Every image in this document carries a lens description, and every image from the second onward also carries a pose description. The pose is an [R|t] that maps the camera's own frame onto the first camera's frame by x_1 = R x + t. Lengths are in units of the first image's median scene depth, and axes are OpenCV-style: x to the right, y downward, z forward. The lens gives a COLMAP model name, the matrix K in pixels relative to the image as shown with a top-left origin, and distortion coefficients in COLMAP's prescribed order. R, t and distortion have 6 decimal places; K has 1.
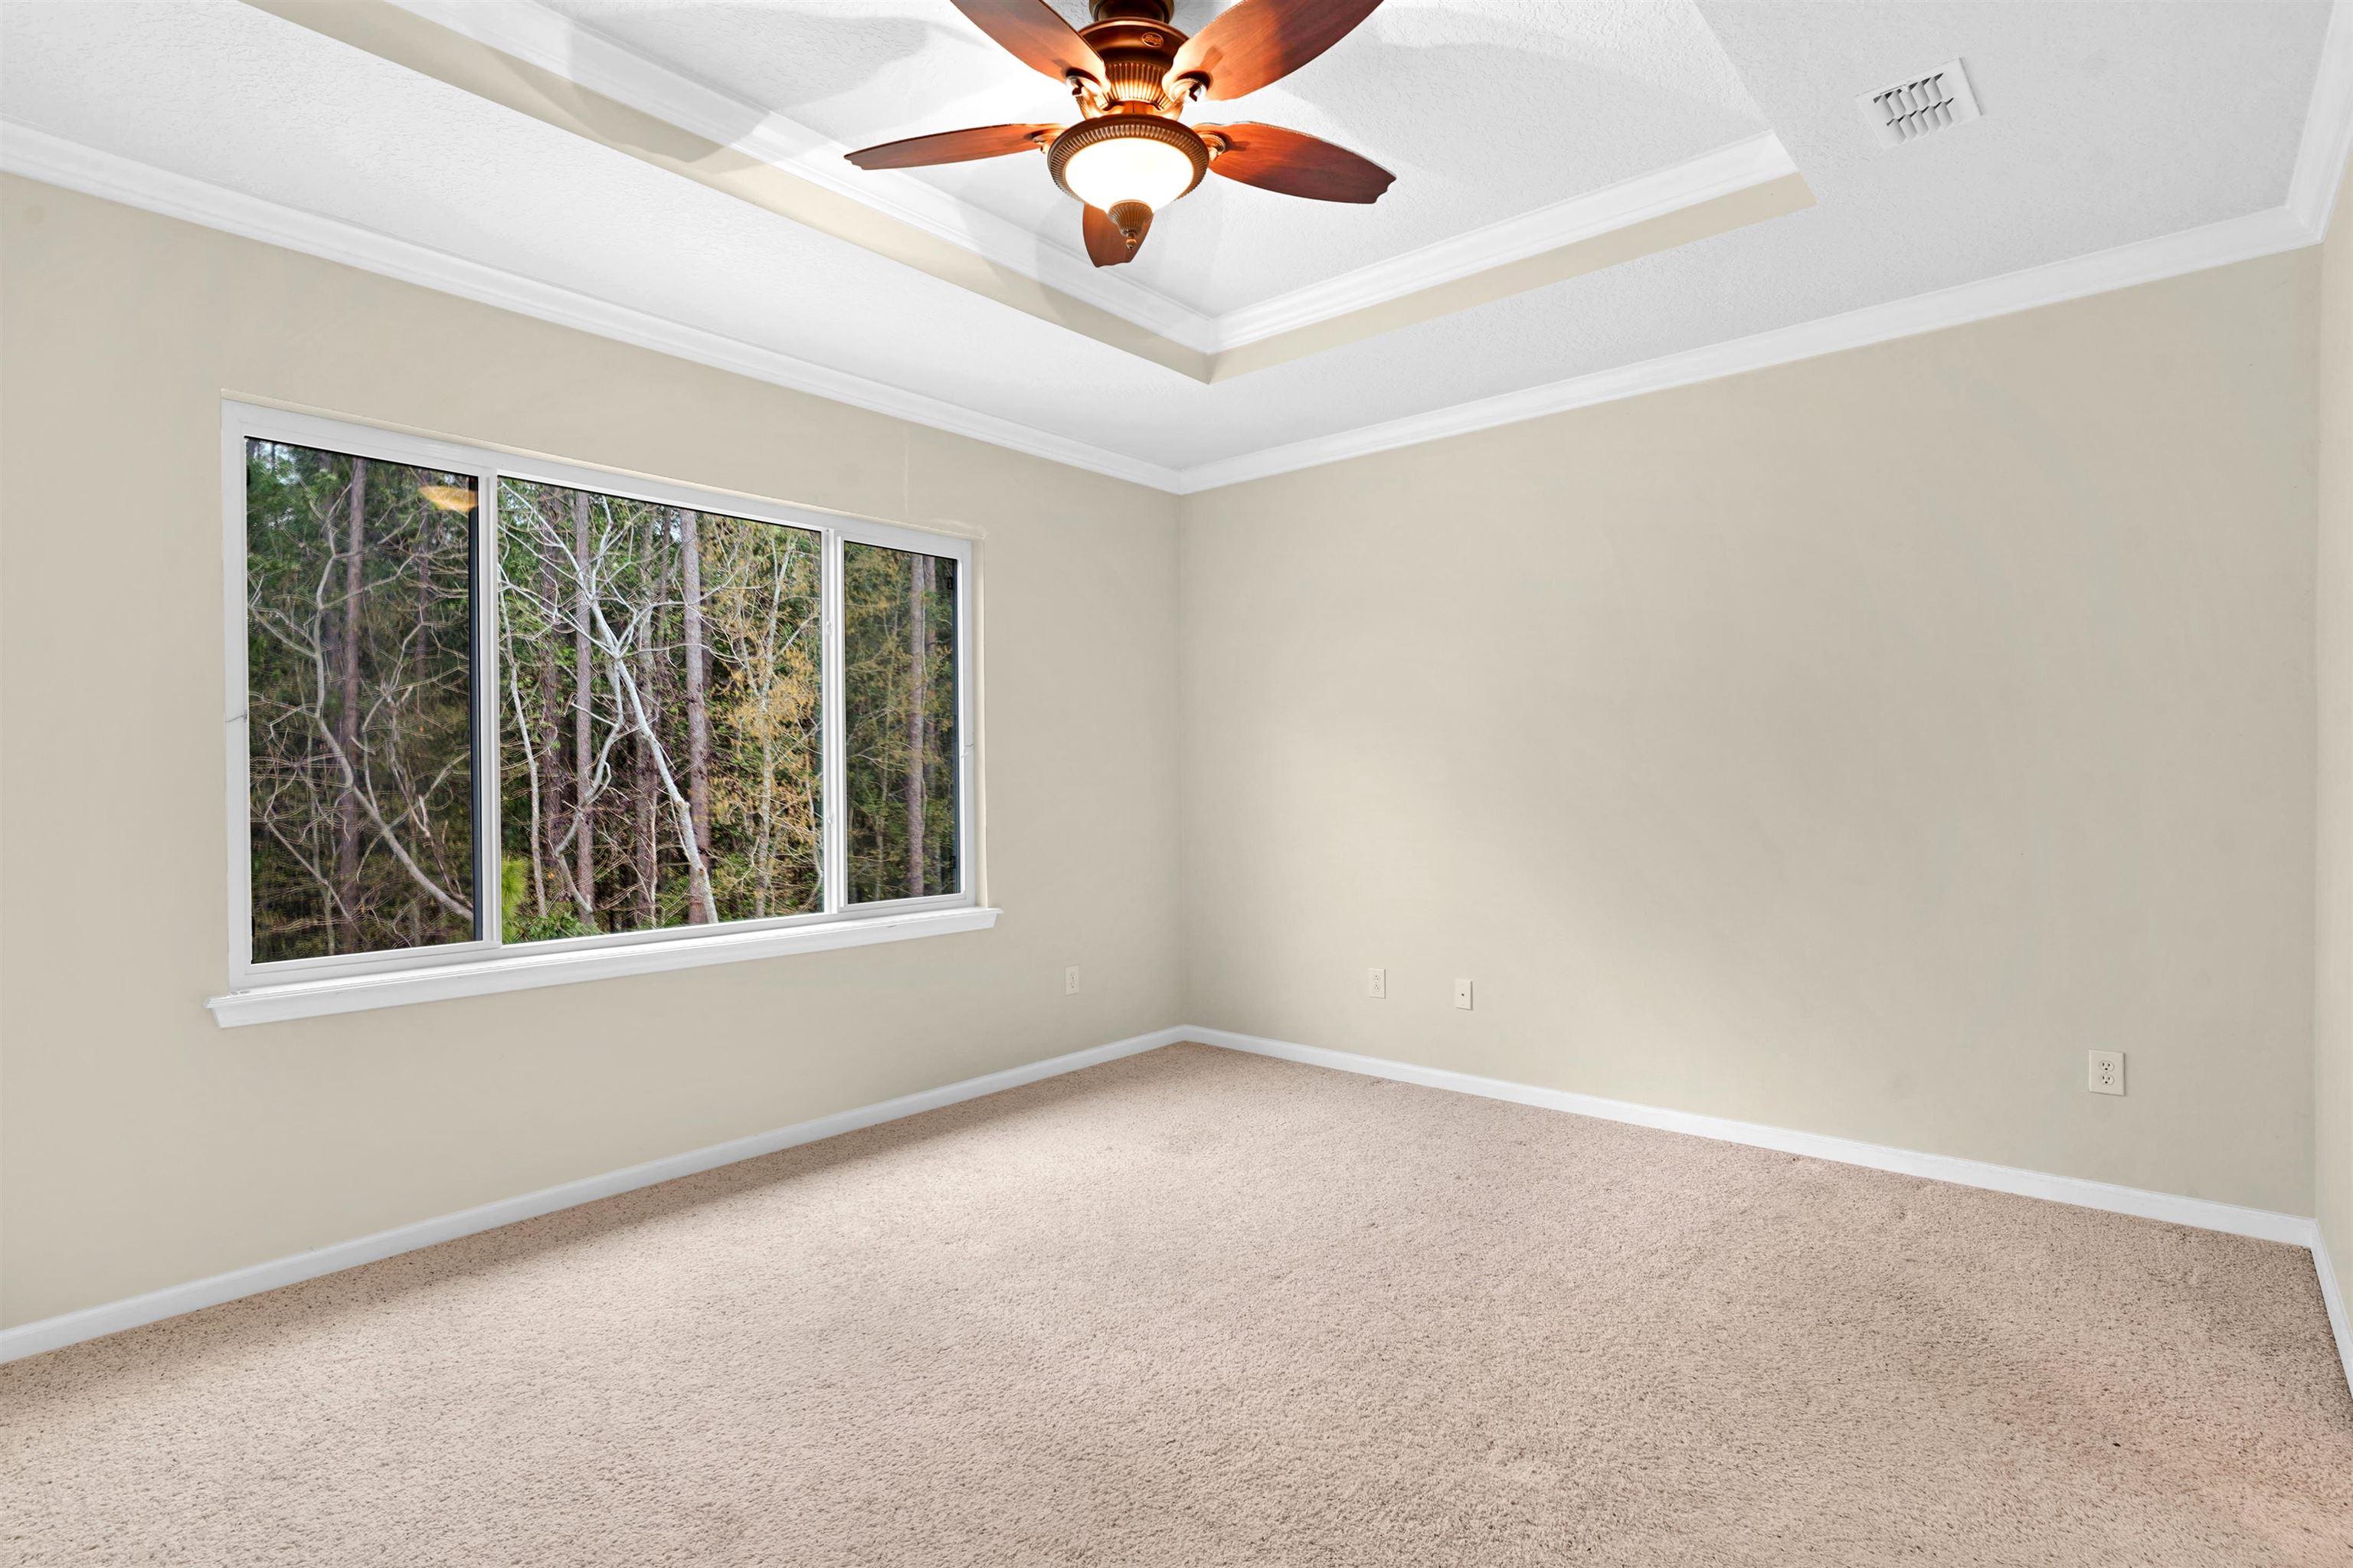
lens RADIAL K [[1149.4, 0, 1169.9], [0, 1149.4, 778.2], [0, 0, 1]] dist [-0.009683, 0.007468]
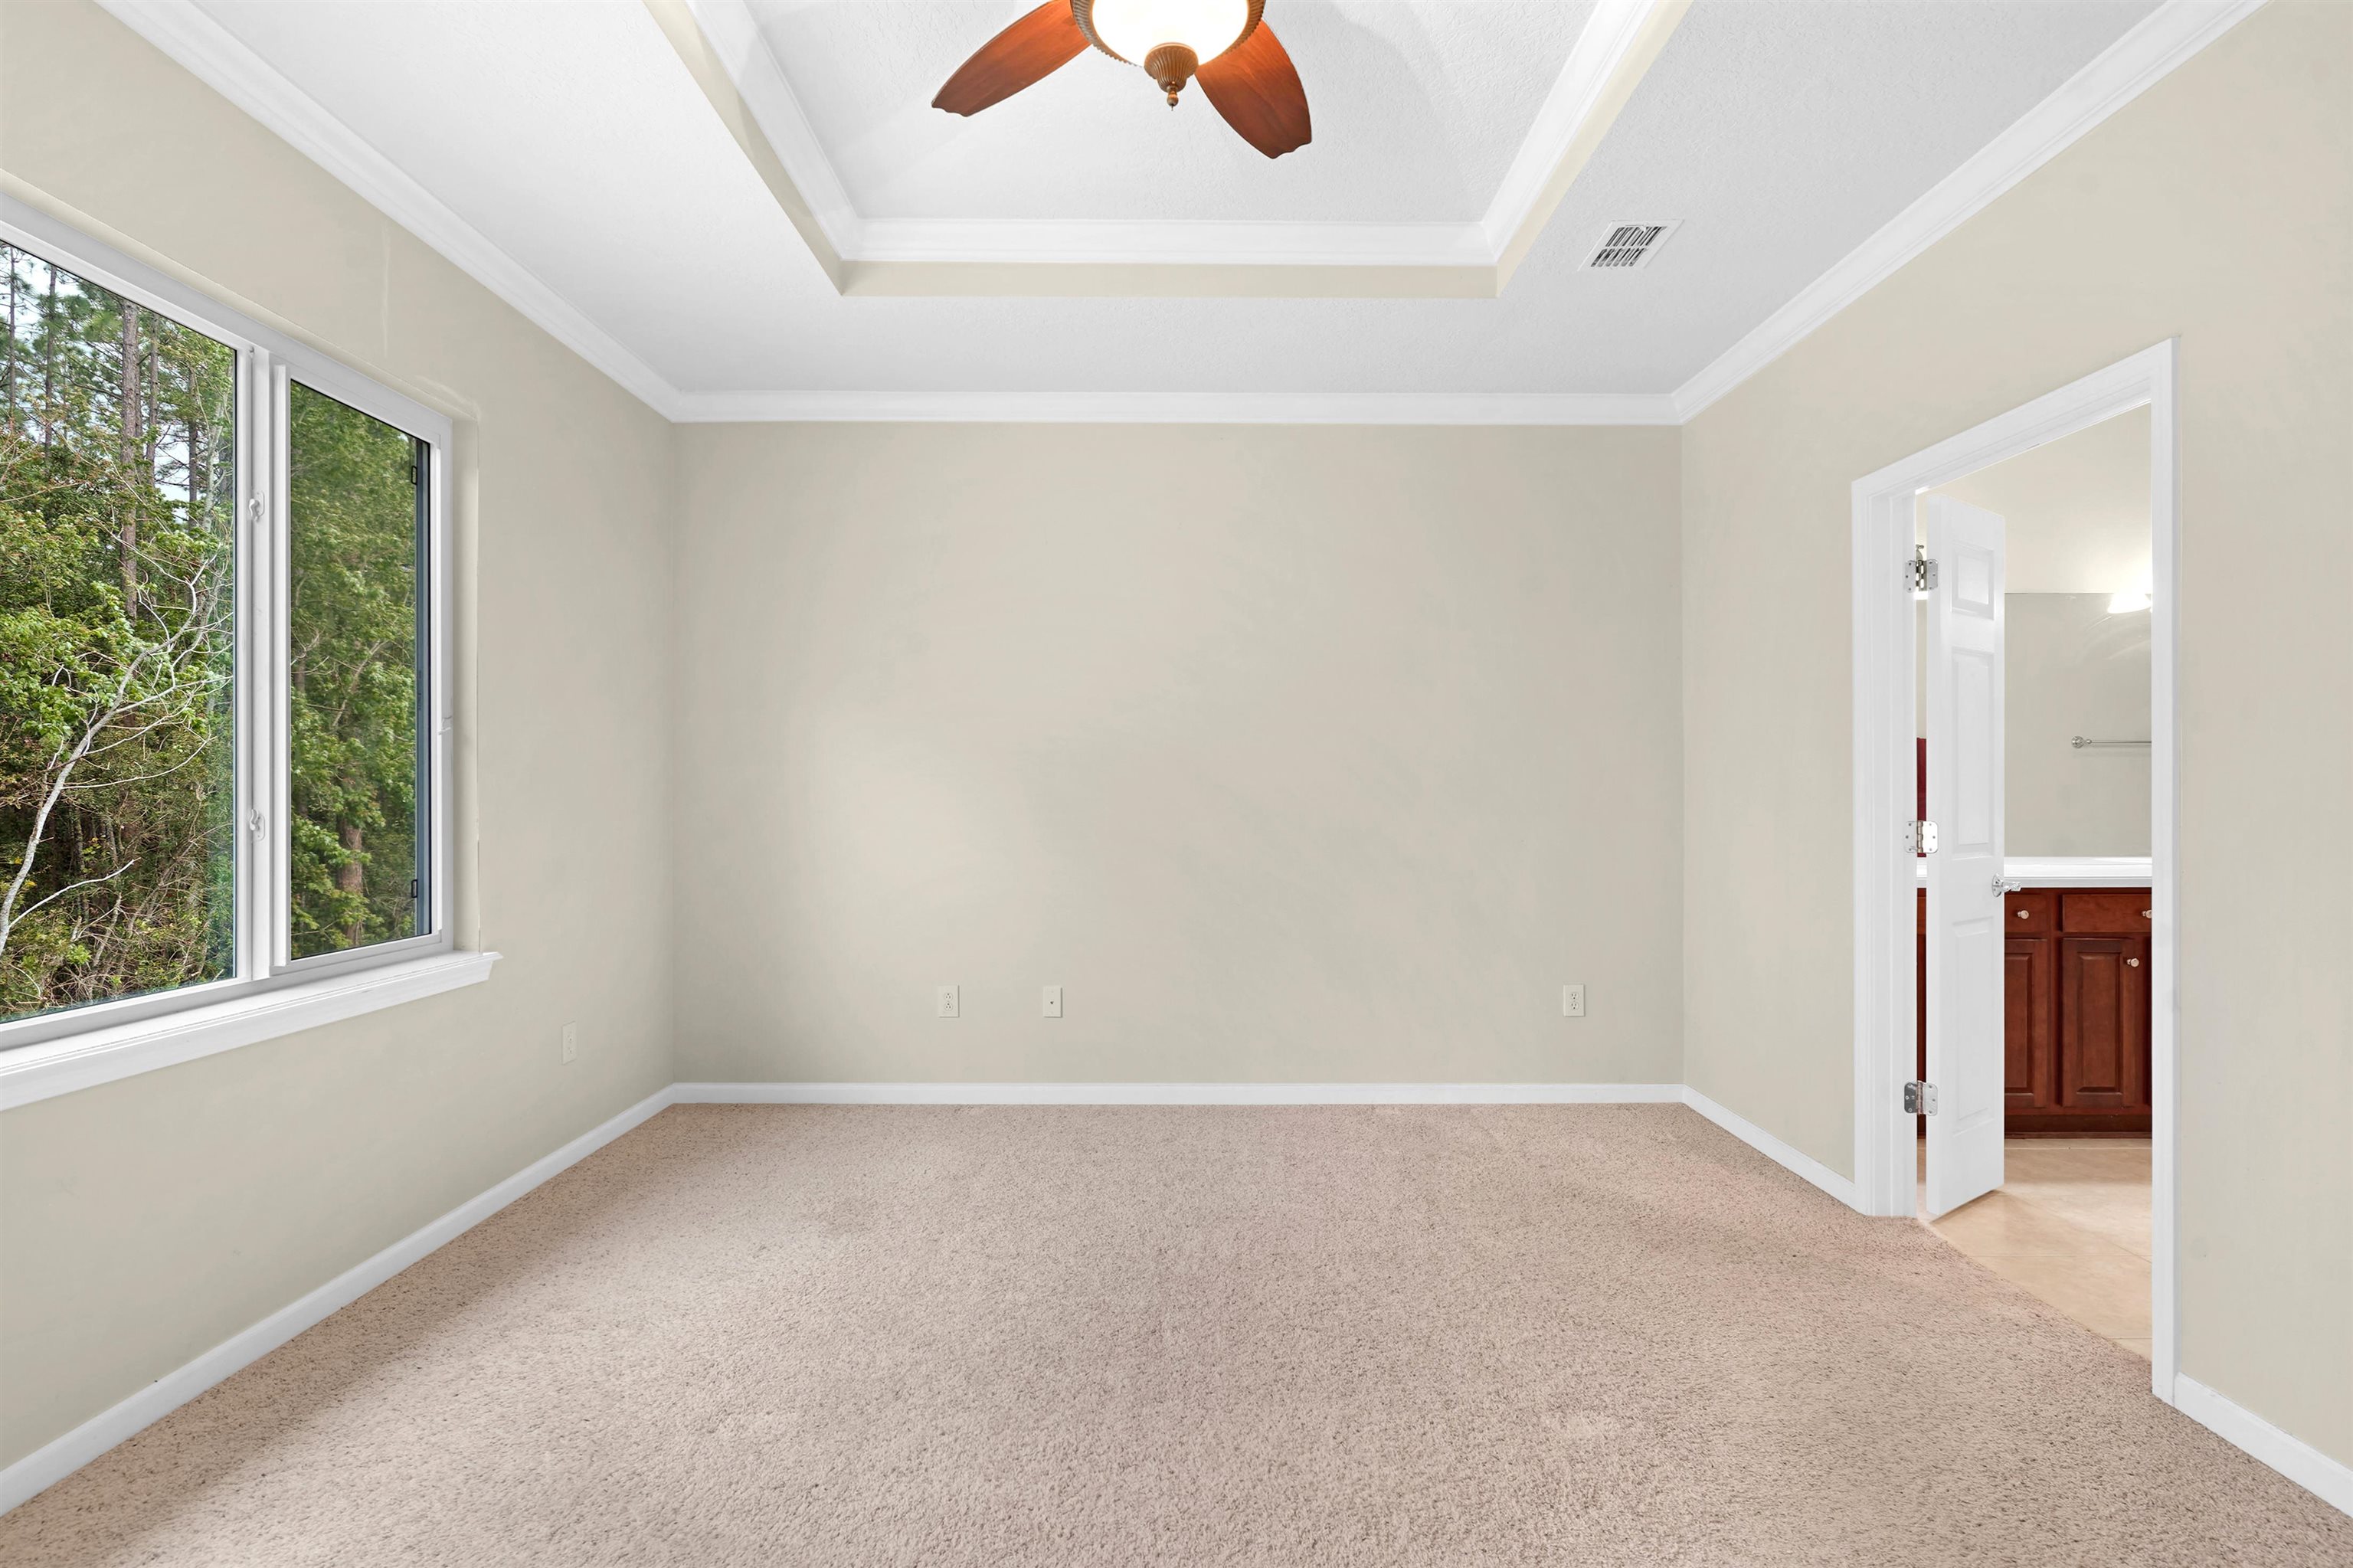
lens RADIAL K [[1139.4, 0, 1181.3], [0, 1139.4, 789.0], [0, 0, 1]] dist [-0.003940, 0.001311]
pose [[0.754418, 0.013434, 0.656257, -0.362776], [-0.008987, 0.999908, -0.010138, 0.021642], [-0.656333, 0.001751, 0.754469, 0.253959]]
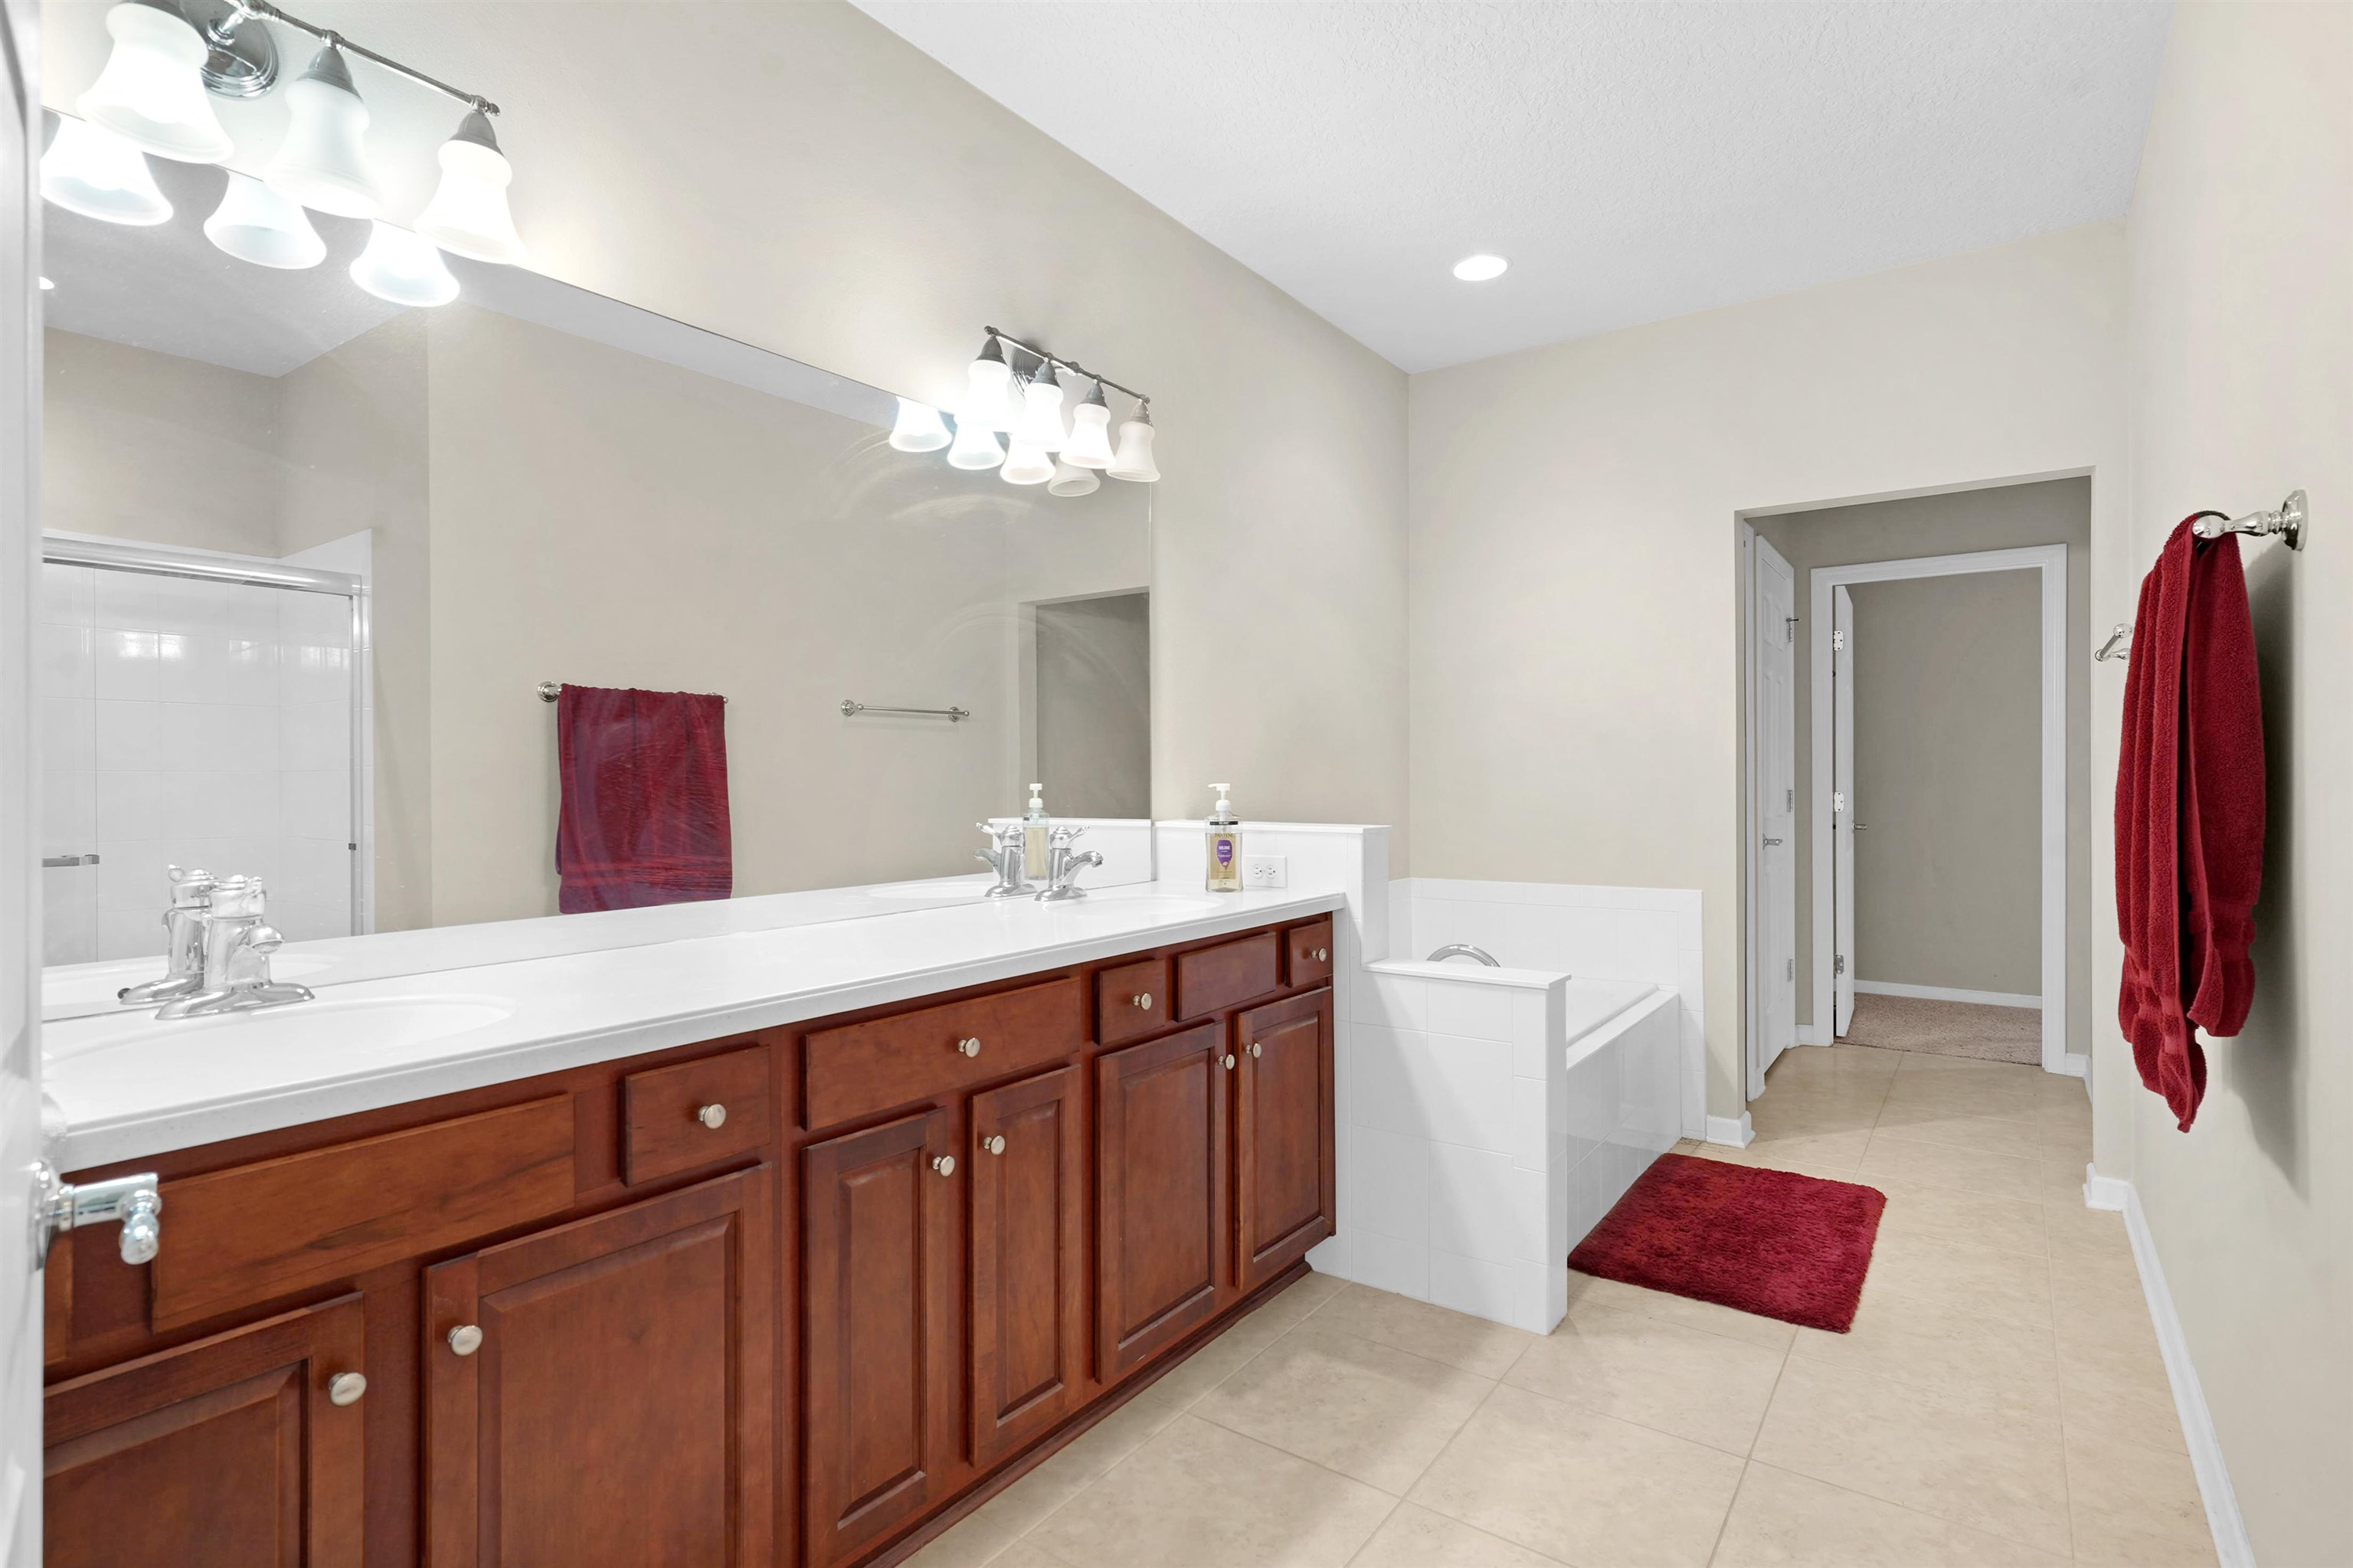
lens RADIAL K [[1149.4, 0, 1169.9], [0, 1149.4, 778.2], [0, 0, 1]] dist [-0.009683, 0.007468]
pose [[-0.081458, 0.011589, 0.996609, 0.496981], [0.004903, 0.999925, -0.011226, 0.013974], [-0.996665, 0.003972, -0.081509, 0.411404]]
